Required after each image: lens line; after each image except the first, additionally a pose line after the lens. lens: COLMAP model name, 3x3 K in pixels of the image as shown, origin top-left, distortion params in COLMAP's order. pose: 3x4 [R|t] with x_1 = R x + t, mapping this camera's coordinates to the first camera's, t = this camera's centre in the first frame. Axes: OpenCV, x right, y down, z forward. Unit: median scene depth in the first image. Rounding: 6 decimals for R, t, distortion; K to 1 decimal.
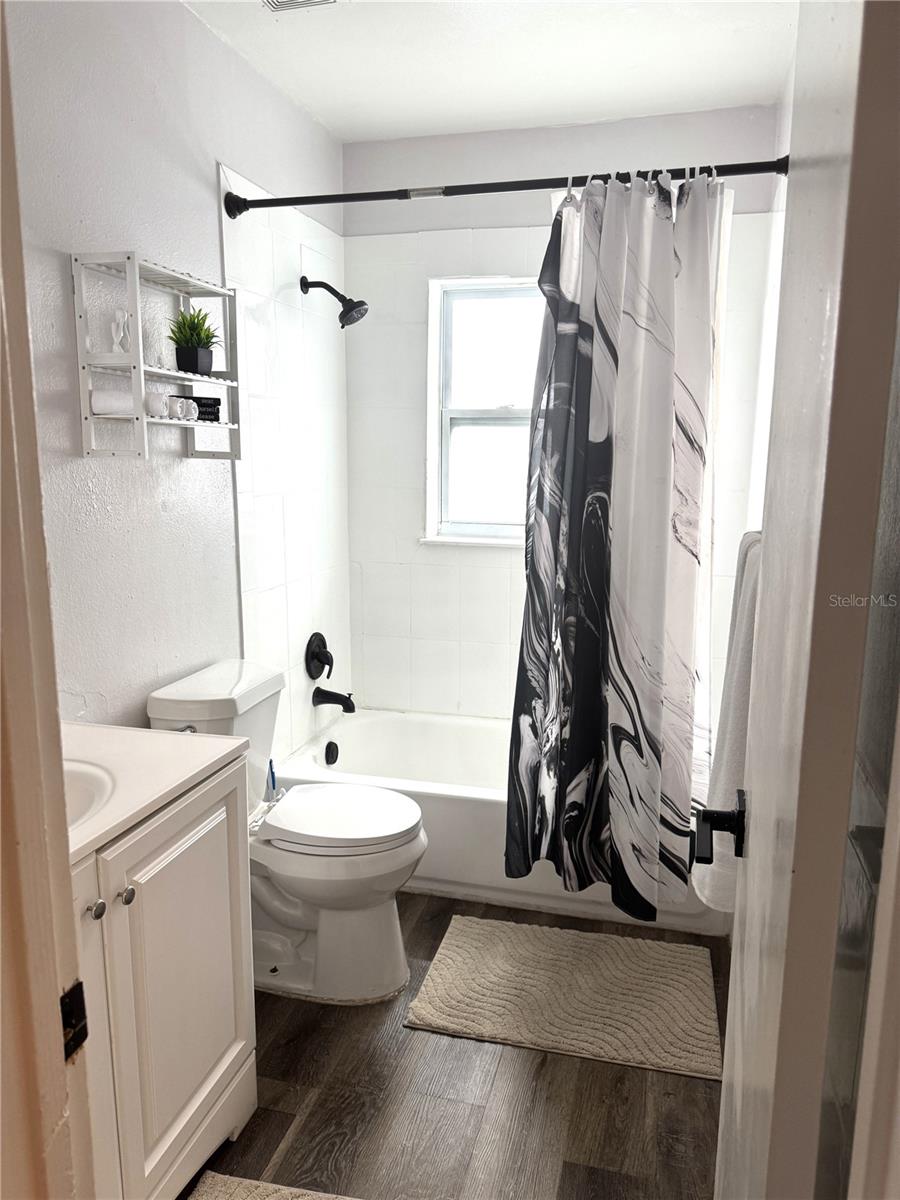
lens RADIAL K [[848.5, 0, 453.3], [0, 848.5, 606.1], [0, 0, 1]] dist [0.057188, -0.081608]
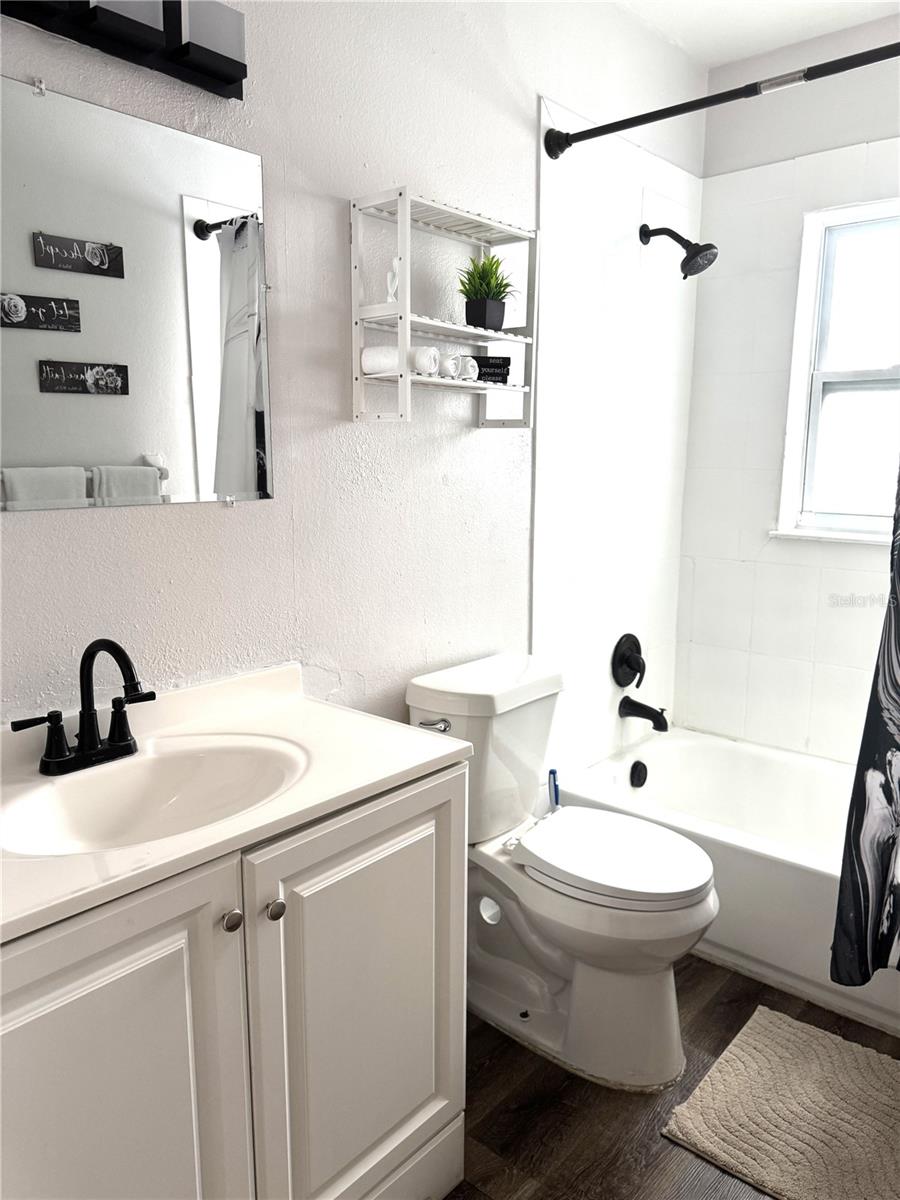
lens RADIAL K [[848.5, 0, 441.5], [0, 848.5, 600.2], [0, 0, 1]] dist [0.057188, -0.081608]
pose [[0.892834, 0.073927, -0.444277, 0.071726], [-0.078637, 0.996872, 0.007845, 0.006668], [0.443467, 0.027933, 0.895855, 0.176310]]
